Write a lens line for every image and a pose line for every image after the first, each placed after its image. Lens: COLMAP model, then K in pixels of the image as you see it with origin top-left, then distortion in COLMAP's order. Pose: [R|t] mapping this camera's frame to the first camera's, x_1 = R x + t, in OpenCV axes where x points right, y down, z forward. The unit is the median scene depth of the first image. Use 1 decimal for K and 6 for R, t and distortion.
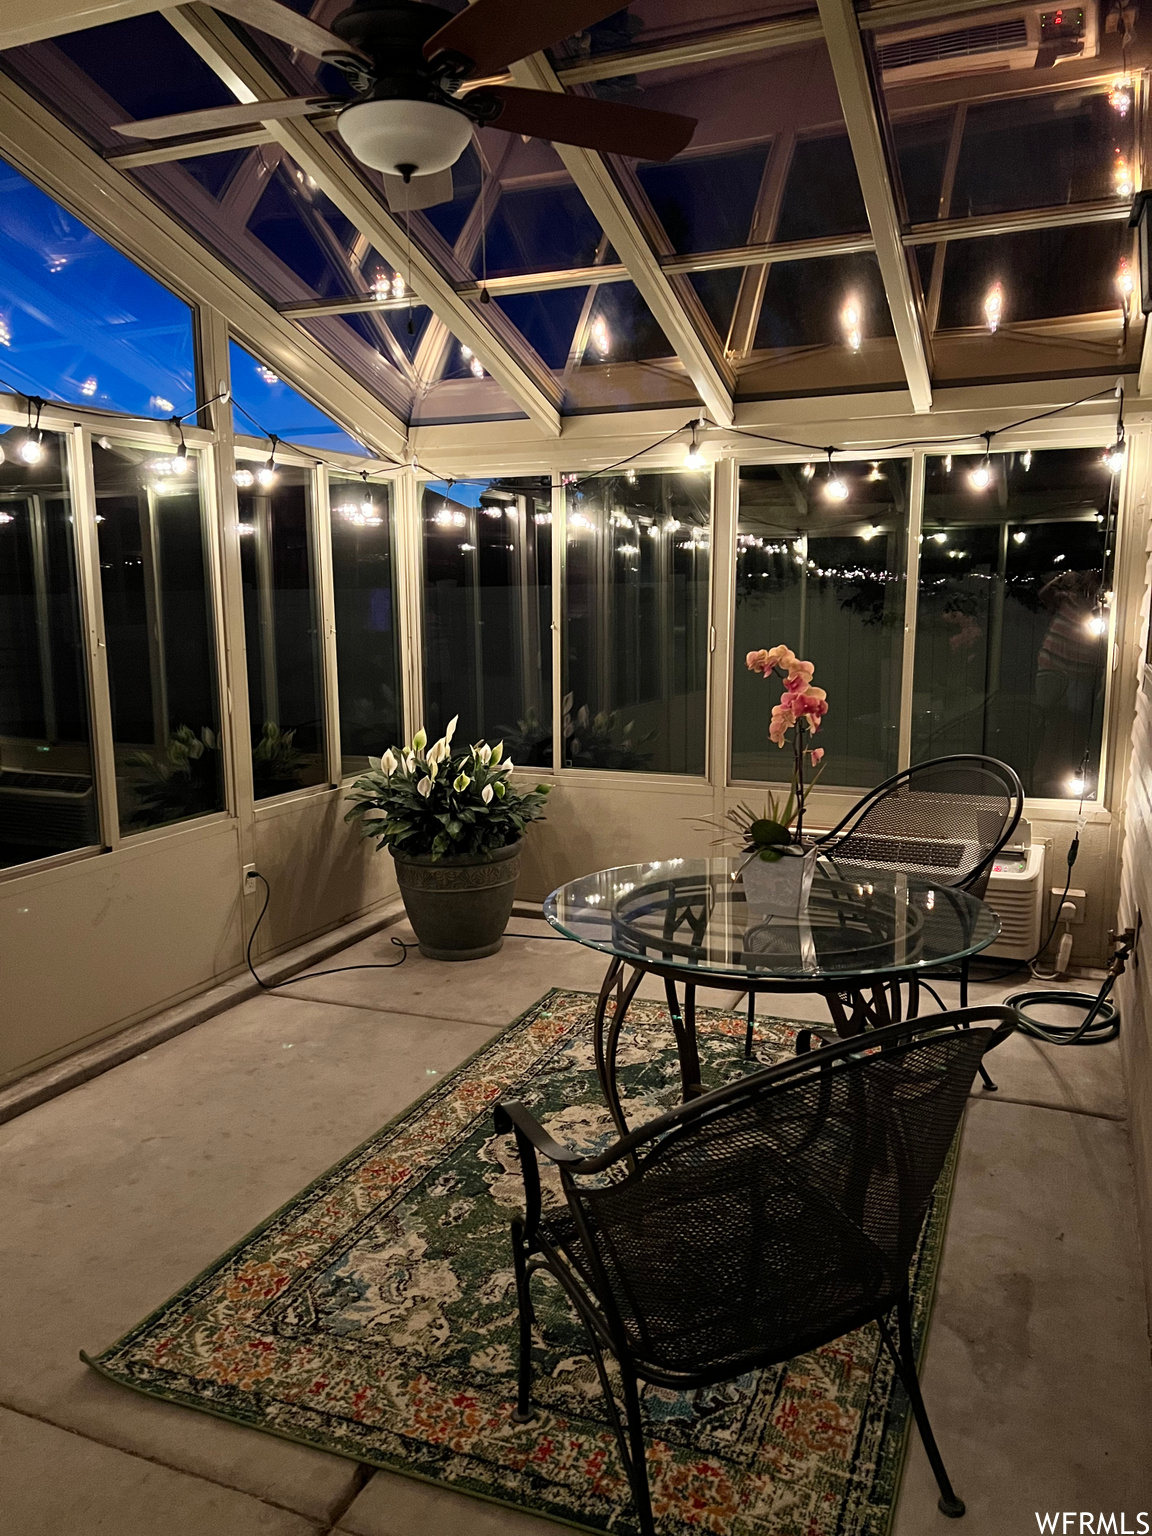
lens RADIAL K [[1153.9, 0, 575.8], [0, 1153.9, 769.7], [0, 0, 1]] dist [0.005248, -0.007246]
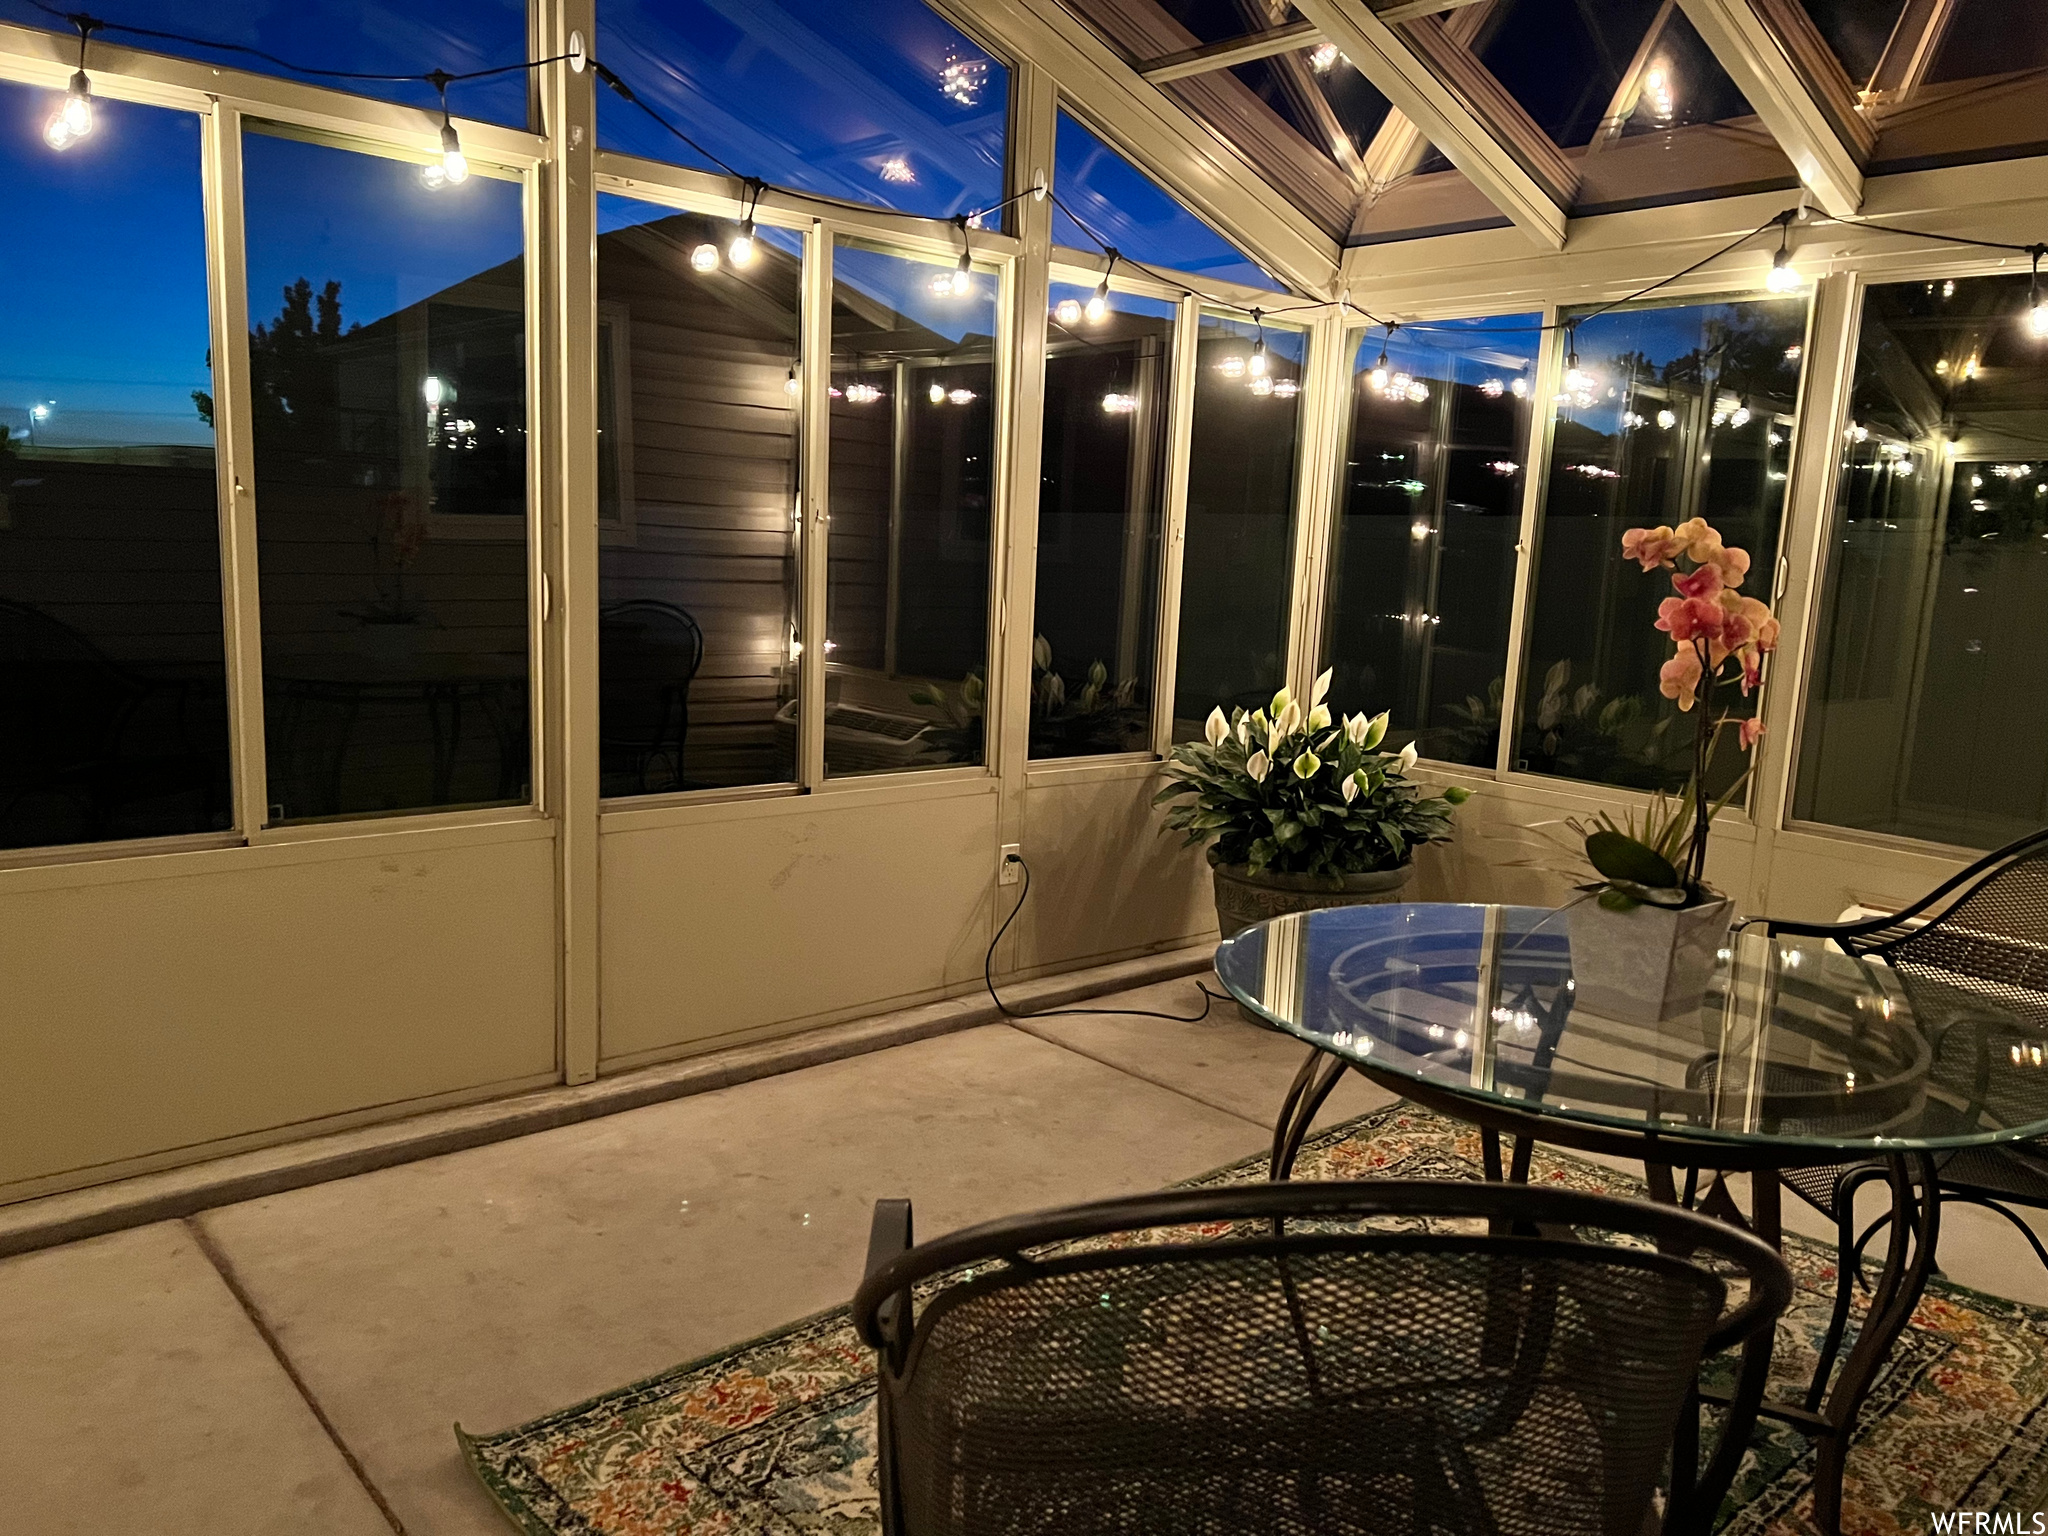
lens RADIAL K [[1546.0, 0, 1025.4], [0, 1546.0, 771.5], [0, 0, 1]] dist [0.071050, -0.091732]
pose [[0.900282, 0.115822, -0.419616, 0.128945], [-0.119888, 0.992646, 0.016770, 0.019277], [0.418472, 0.035209, 0.907547, 0.120227]]
